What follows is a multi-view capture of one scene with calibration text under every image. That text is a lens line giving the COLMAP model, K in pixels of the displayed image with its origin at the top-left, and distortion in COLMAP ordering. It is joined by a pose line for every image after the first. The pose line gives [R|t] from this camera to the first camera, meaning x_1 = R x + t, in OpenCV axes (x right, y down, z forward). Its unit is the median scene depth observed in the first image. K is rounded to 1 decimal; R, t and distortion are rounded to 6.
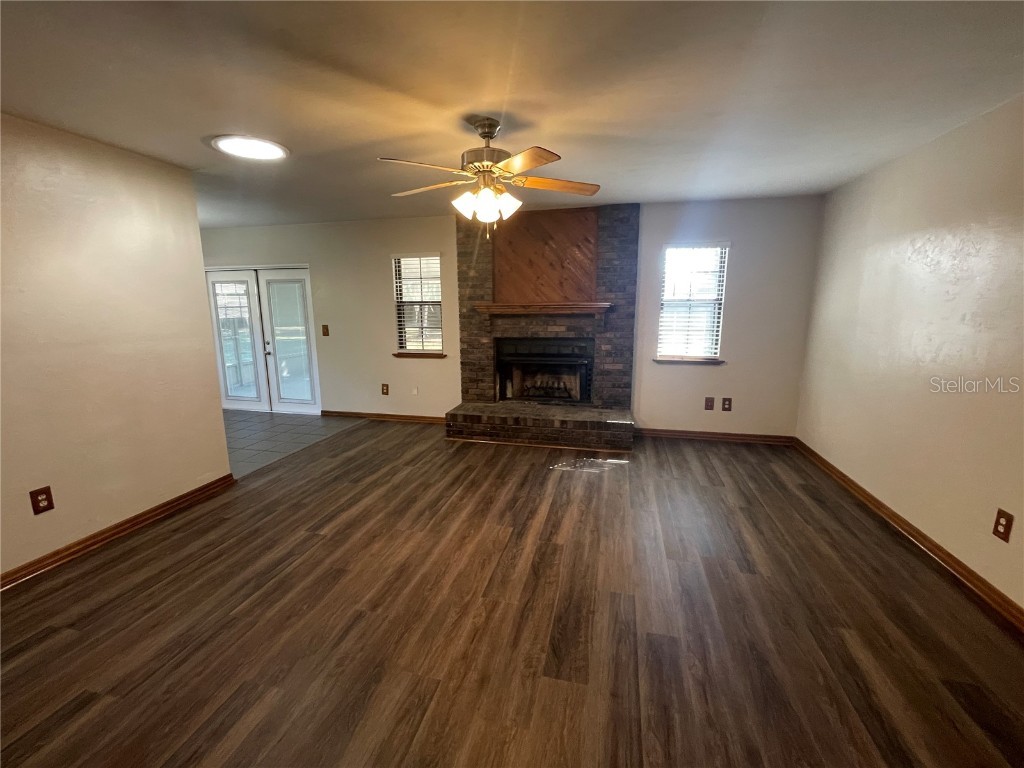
lens RADIAL K [[419.1, 0, 511.0], [0, 419.1, 379.7], [0, 0, 1]] dist [0.012401, -0.000083]
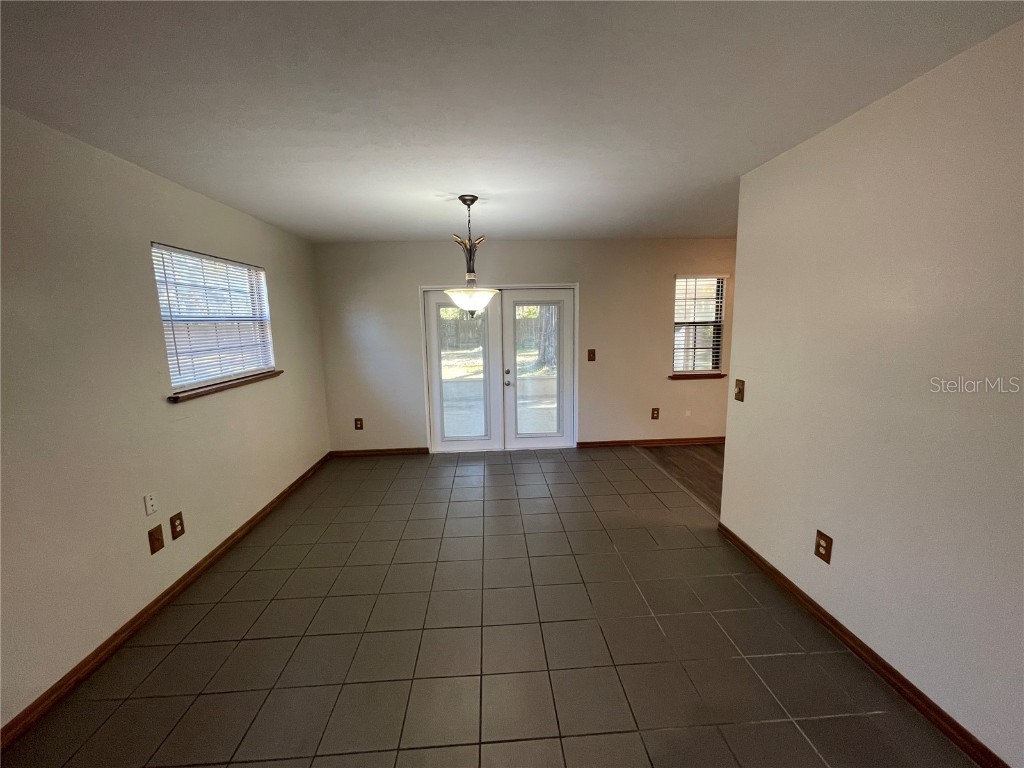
lens RADIAL K [[419.1, 0, 510.0], [0, 419.1, 386.7], [0, 0, 1]] dist [0.012401, -0.000083]
pose [[0.957034, -0.056104, 0.284497, -0.877180], [0.067205, 0.997306, -0.029401, -0.031981], [-0.282081, 0.047257, 0.958226, 0.169278]]
